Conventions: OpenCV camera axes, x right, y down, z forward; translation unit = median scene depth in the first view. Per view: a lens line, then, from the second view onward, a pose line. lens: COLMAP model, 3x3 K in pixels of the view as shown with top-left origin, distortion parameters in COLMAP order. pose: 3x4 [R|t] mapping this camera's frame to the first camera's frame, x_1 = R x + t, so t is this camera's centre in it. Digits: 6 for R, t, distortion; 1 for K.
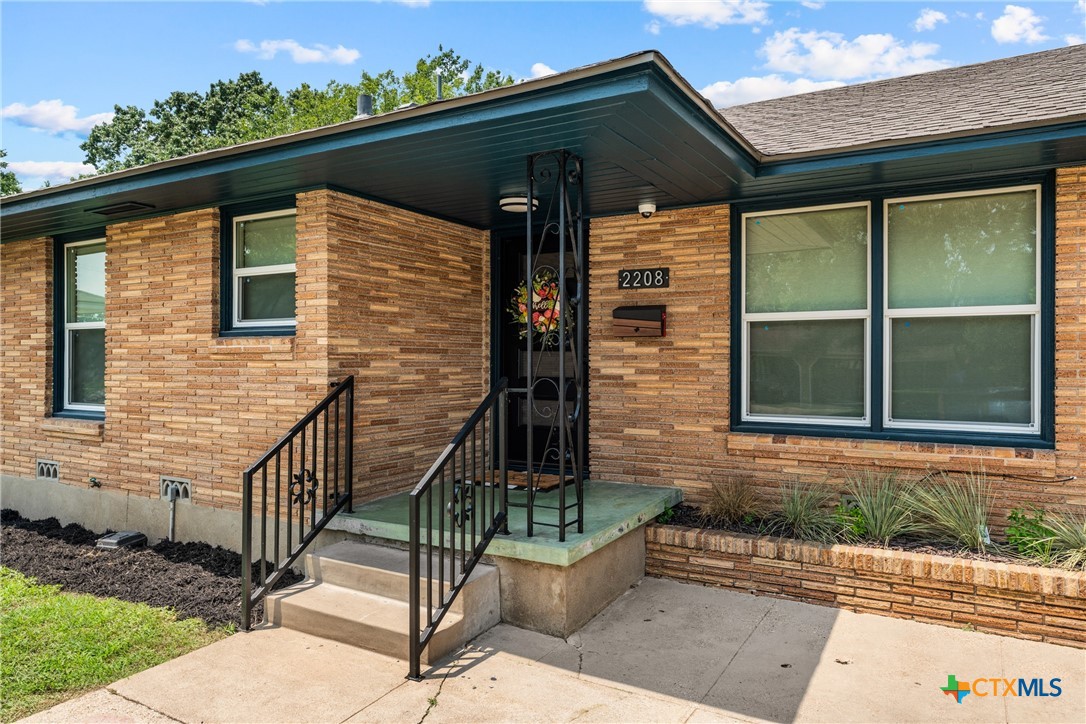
lens RADIAL K [[722.9, 0, 542.0], [0, 722.9, 357.9], [0, 0, 1]] dist [0.002267, -0.001037]
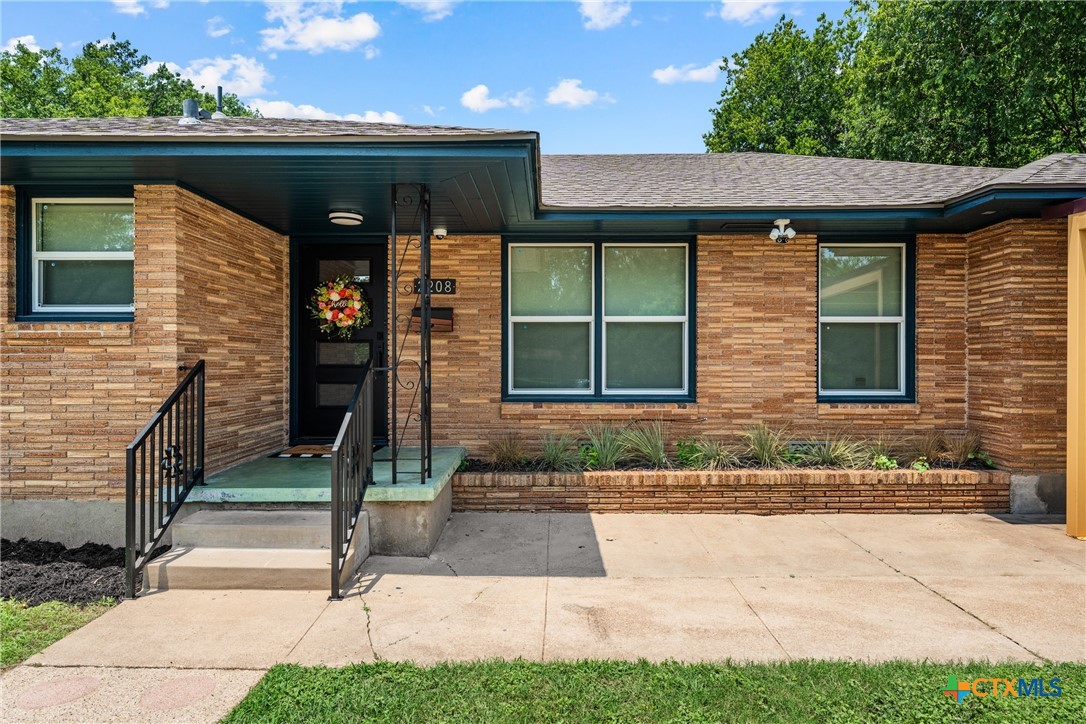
lens RADIAL K [[624.1, 0, 543.4], [0, 624.1, 363.1], [0, 0, 1]] dist [0.000364, -0.000578]
pose [[0.868569, -0.002306, 0.495563, -0.278090], [-0.000253, 0.999987, 0.005097, 0.024198], [-0.495569, -0.004553, 0.868557, -0.069916]]
